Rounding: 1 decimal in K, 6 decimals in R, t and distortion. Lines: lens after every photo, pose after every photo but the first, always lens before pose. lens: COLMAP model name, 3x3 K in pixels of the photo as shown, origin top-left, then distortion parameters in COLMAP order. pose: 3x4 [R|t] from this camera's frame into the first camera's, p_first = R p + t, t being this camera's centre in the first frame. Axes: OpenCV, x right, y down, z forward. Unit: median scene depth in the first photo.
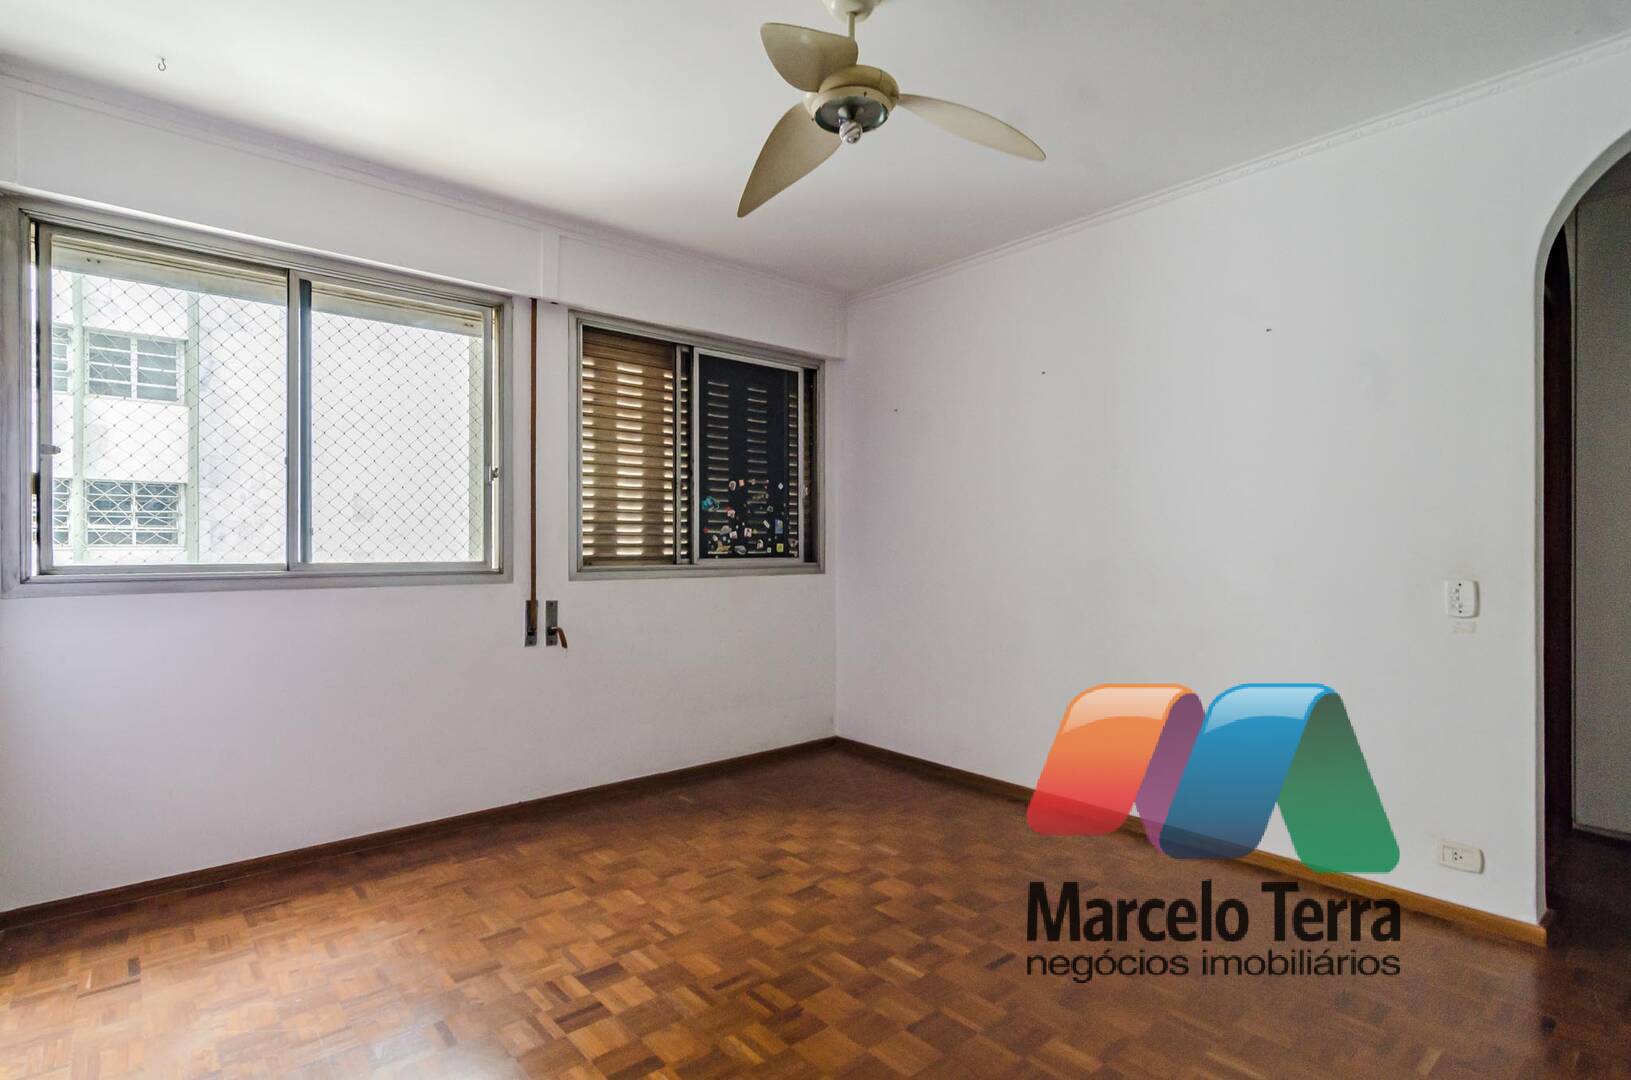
lens RADIAL K [[782.5, 0, 819.8], [0, 782.5, 565.4], [0, 0, 1]] dist [0.000832, 0.000242]
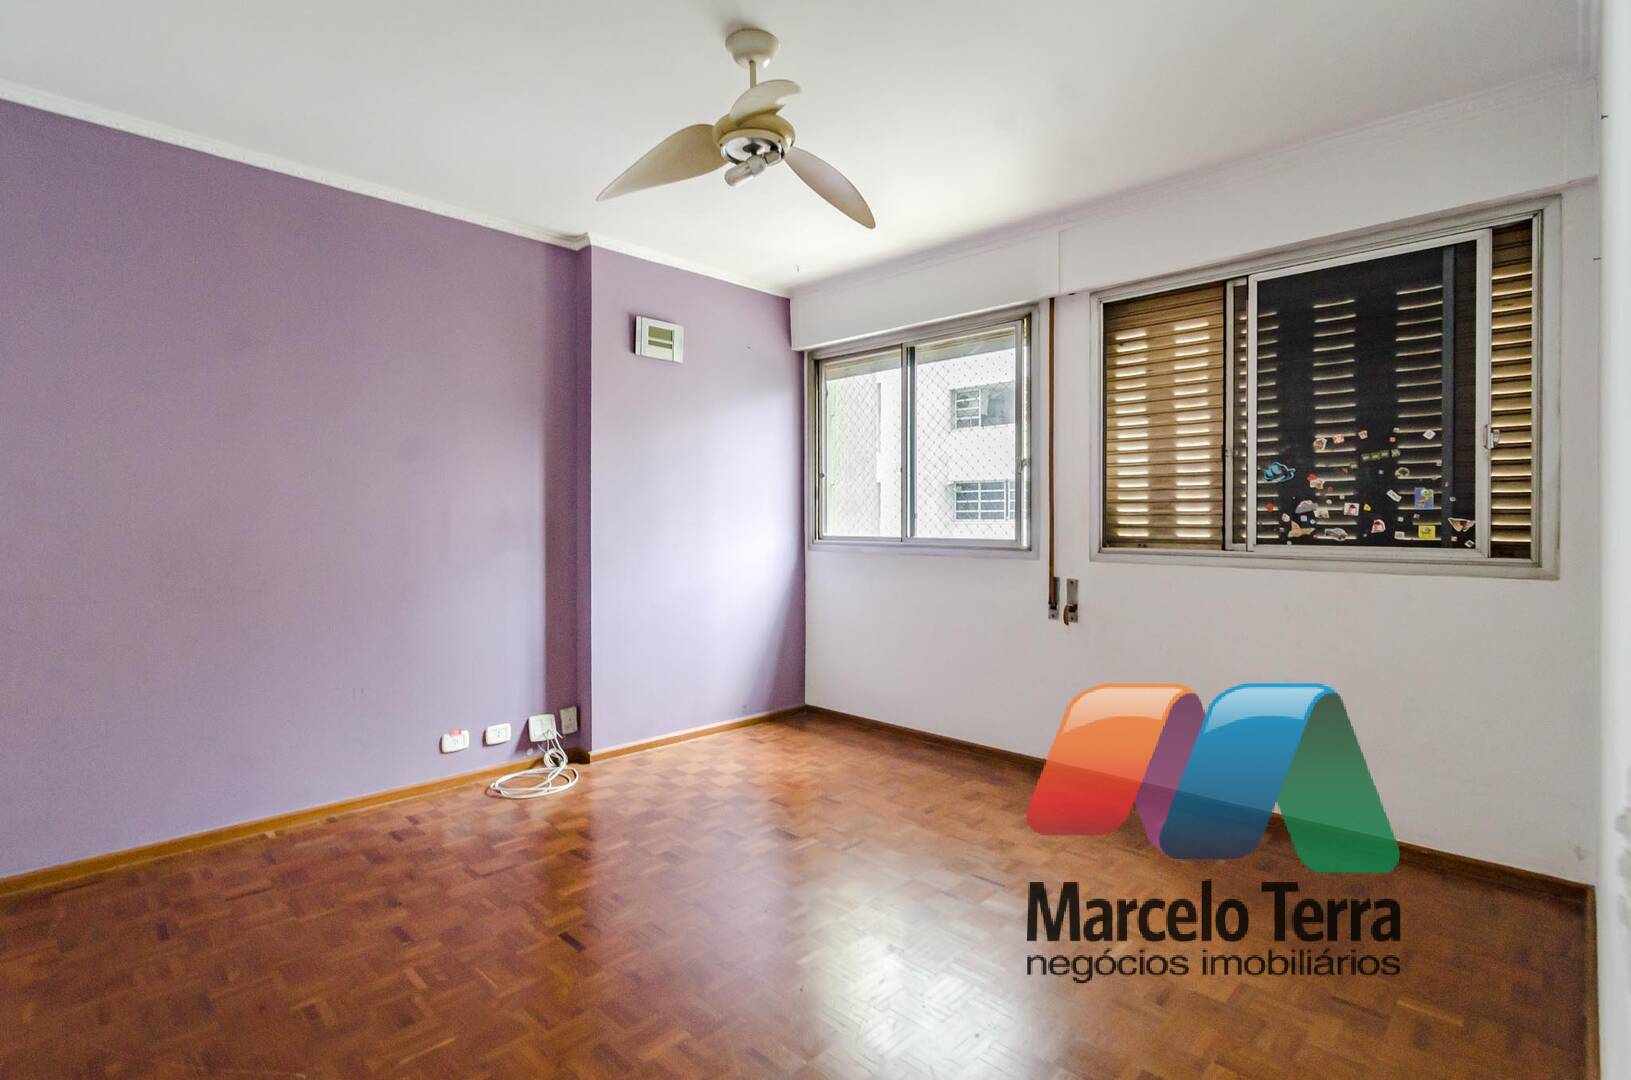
lens RADIAL K [[803.2, 0, 816.0], [0, 803.2, 546.3], [0, 0, 1]] dist [-0.001995, 0.000160]
pose [[0.086721, 0.032673, -0.995697, 0.638805], [-0.025173, 0.999215, 0.030596, -0.021035], [0.995915, 0.022411, 0.087475, 0.518918]]
